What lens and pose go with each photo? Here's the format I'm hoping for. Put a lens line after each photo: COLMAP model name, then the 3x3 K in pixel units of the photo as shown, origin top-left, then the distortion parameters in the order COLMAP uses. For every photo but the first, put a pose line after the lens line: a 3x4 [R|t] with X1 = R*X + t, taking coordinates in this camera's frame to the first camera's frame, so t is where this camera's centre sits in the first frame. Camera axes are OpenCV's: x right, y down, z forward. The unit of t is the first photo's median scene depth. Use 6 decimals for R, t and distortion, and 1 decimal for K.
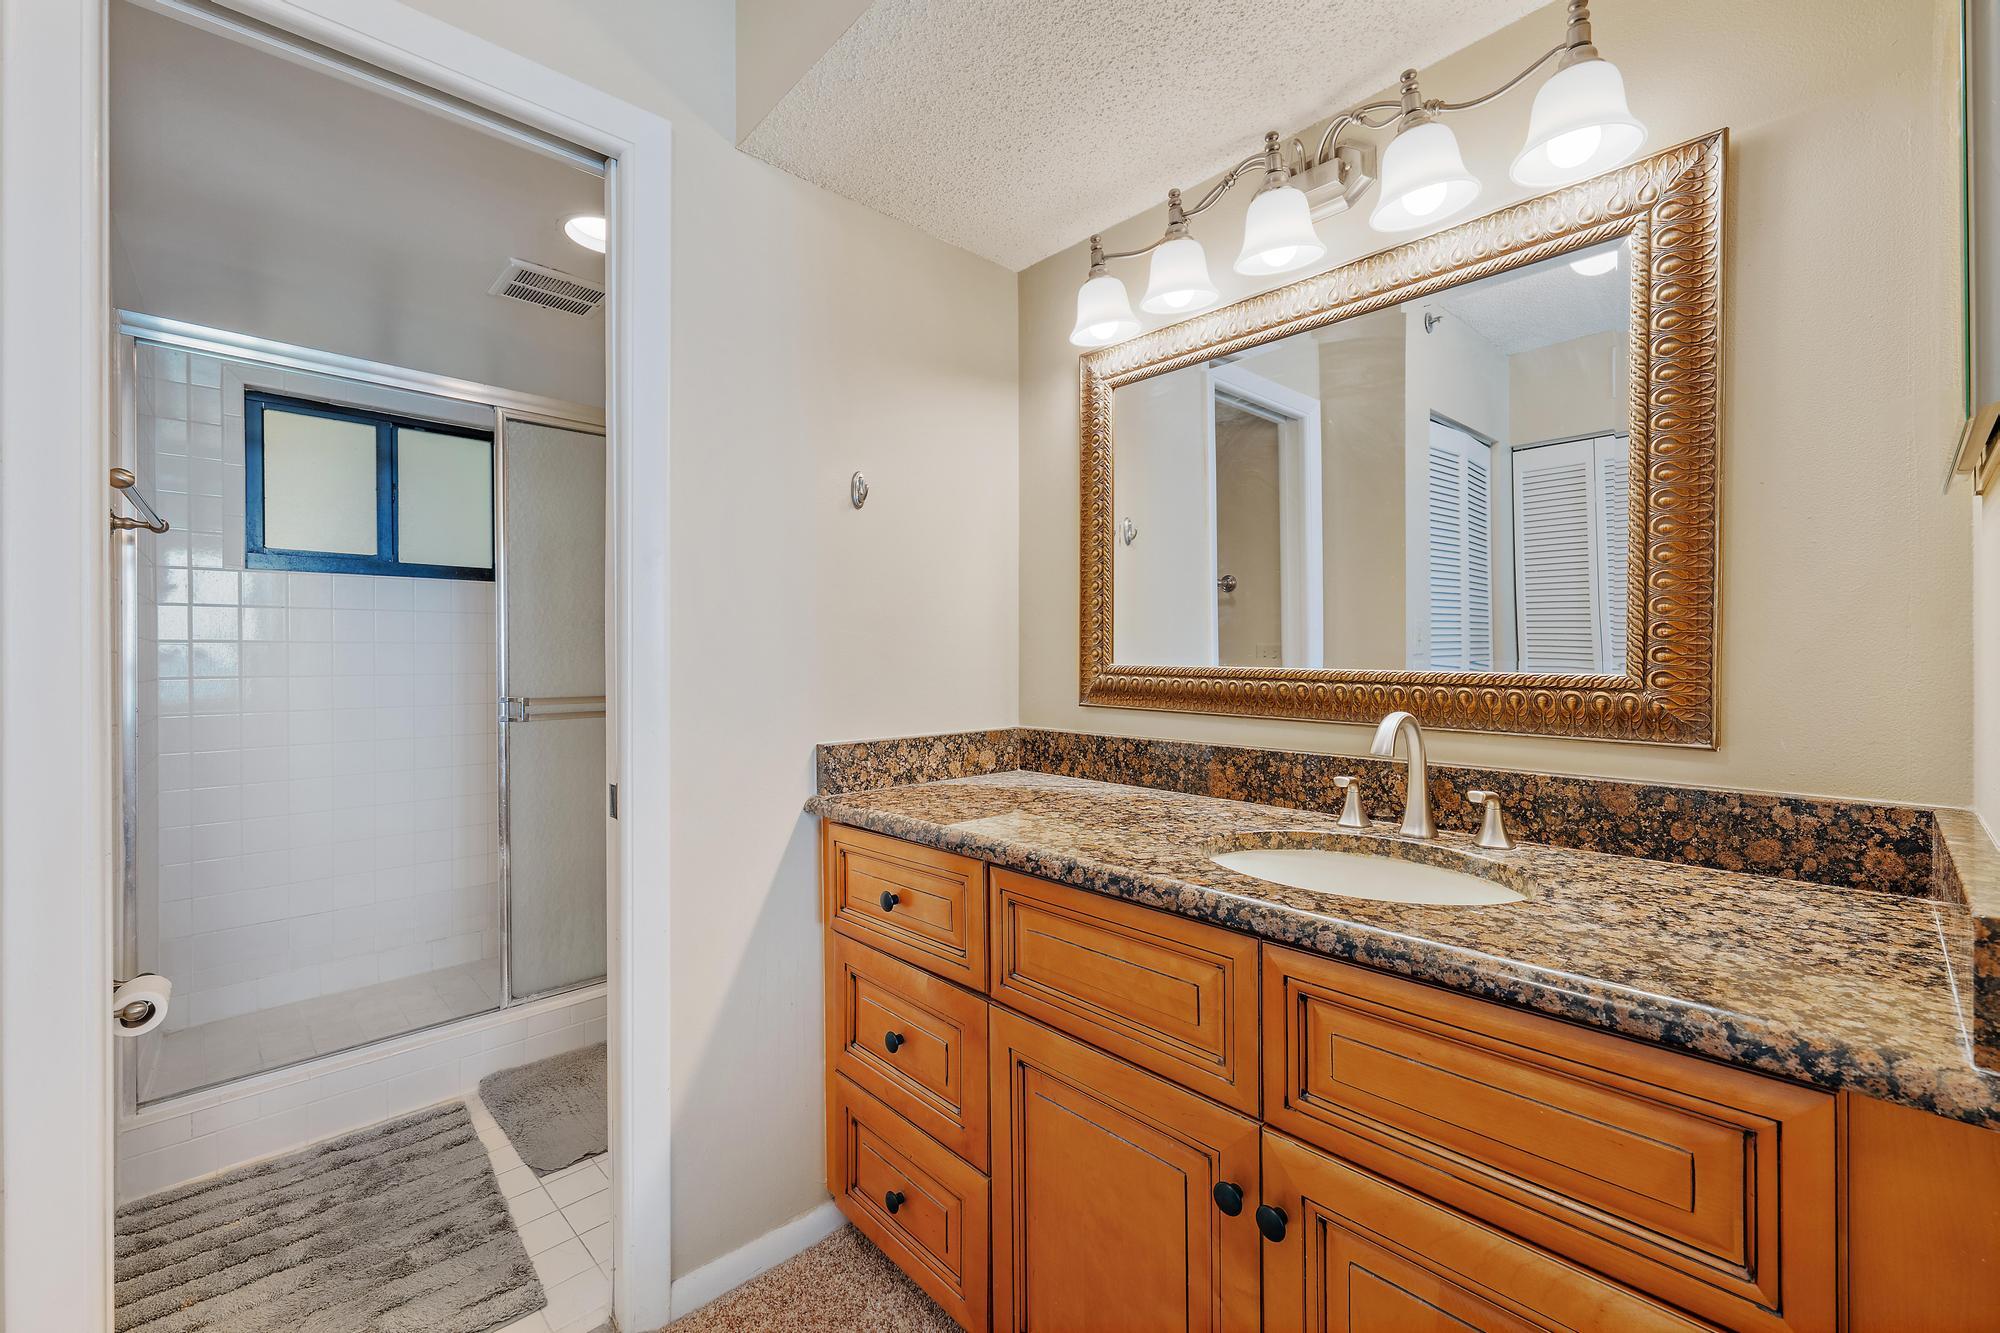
lens RADIAL K [[835.8, 0, 991.4], [0, 835.8, 657.1], [0, 0, 1]] dist [-0.000704, -0.000002]
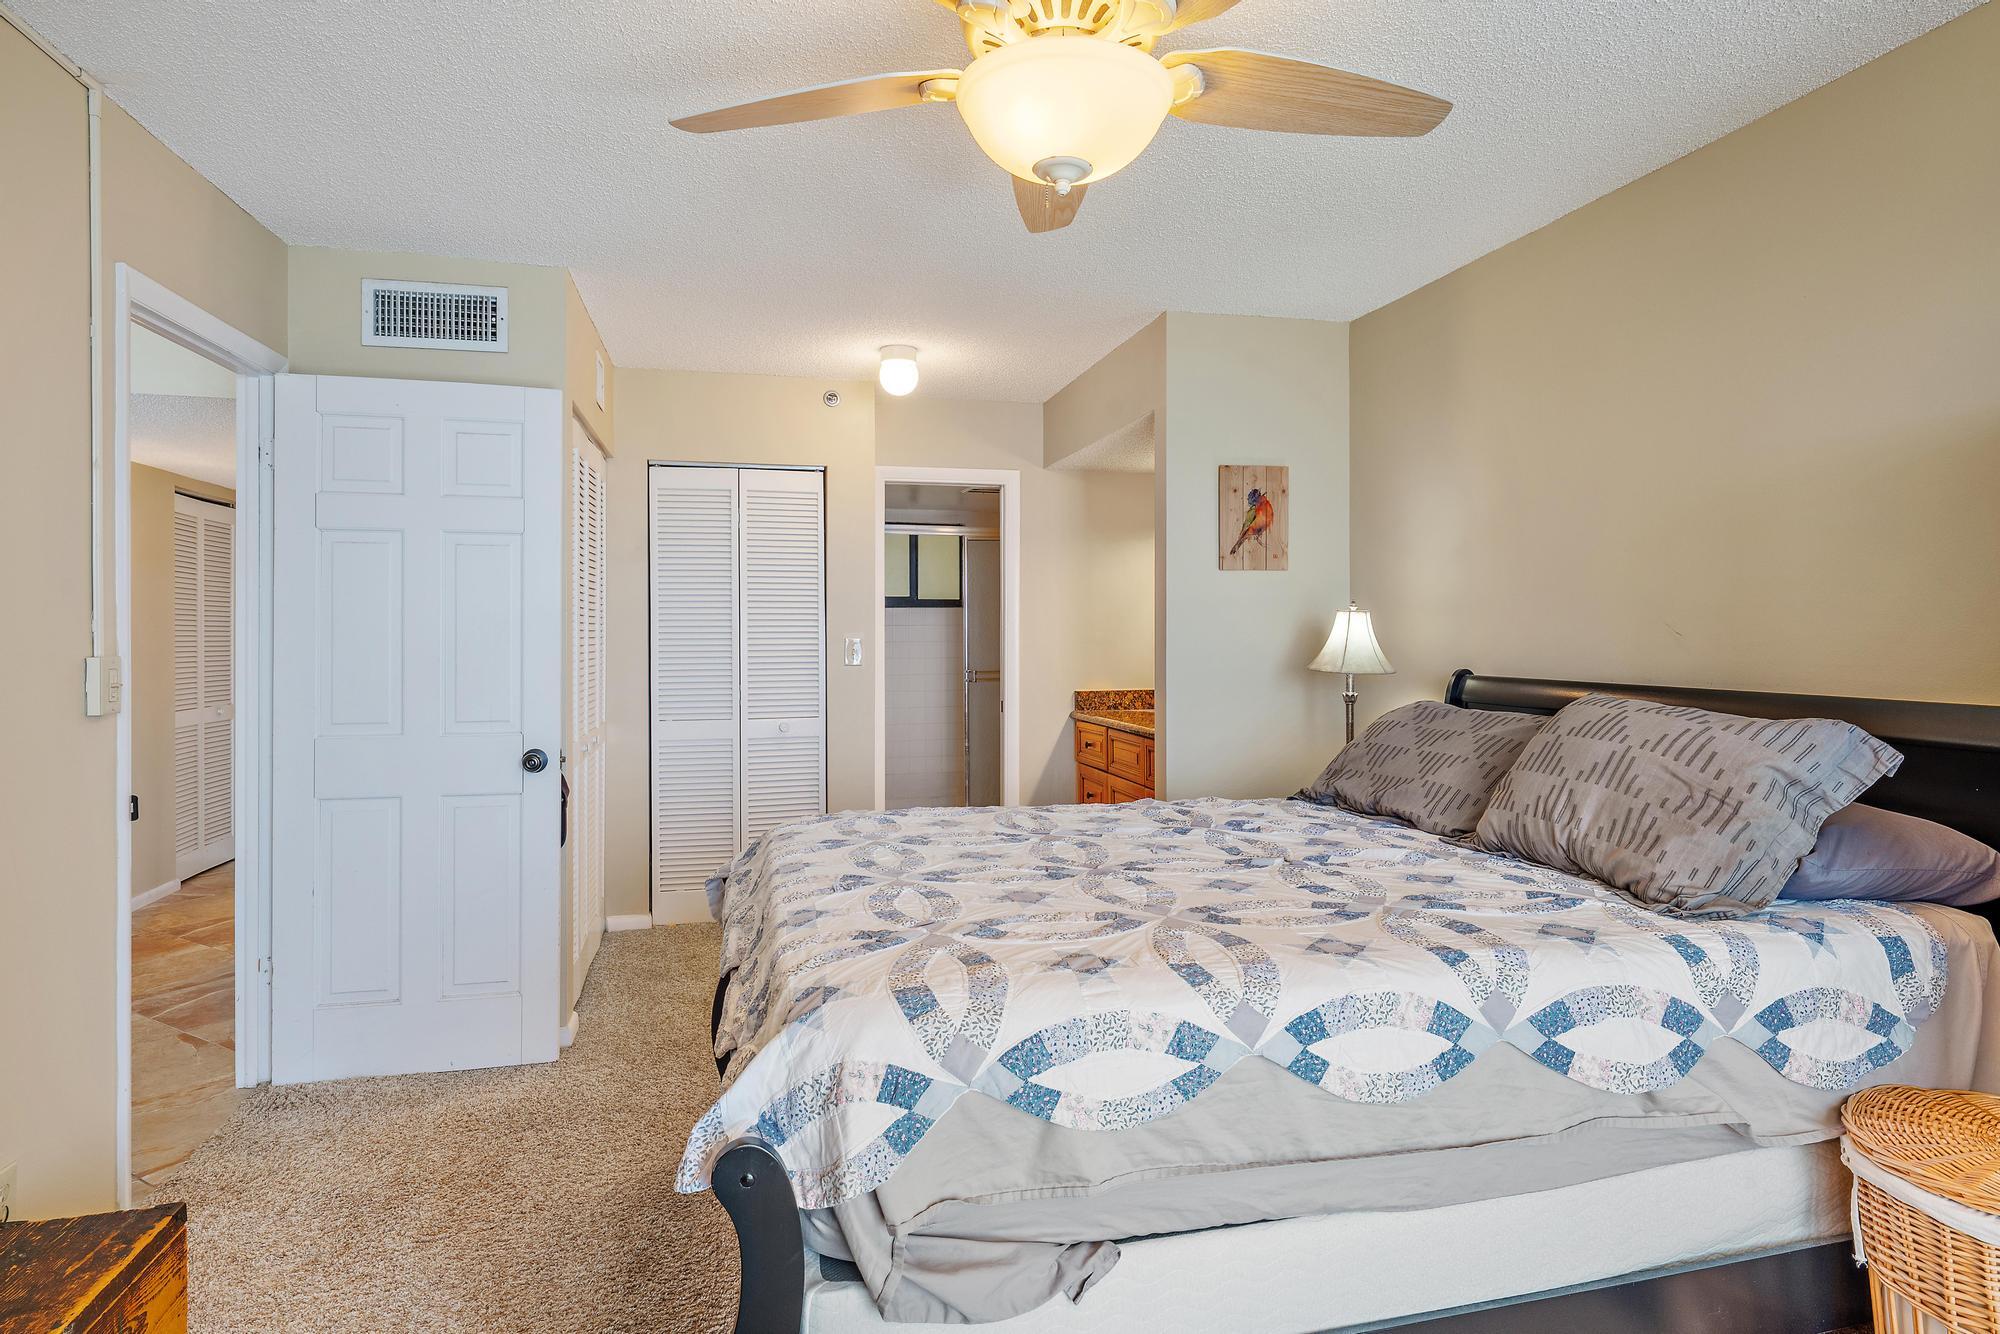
lens RADIAL K [[1103.0, 0, 998.1], [0, 1103.0, 655.3], [0, 0, 1]] dist [0.007725, -0.005109]
pose [[0.879773, 0.017401, -0.475075, 1.090226], [-0.013261, 0.999839, 0.012066, -0.036442], [0.475208, -0.004315, 0.879863, -1.901620]]
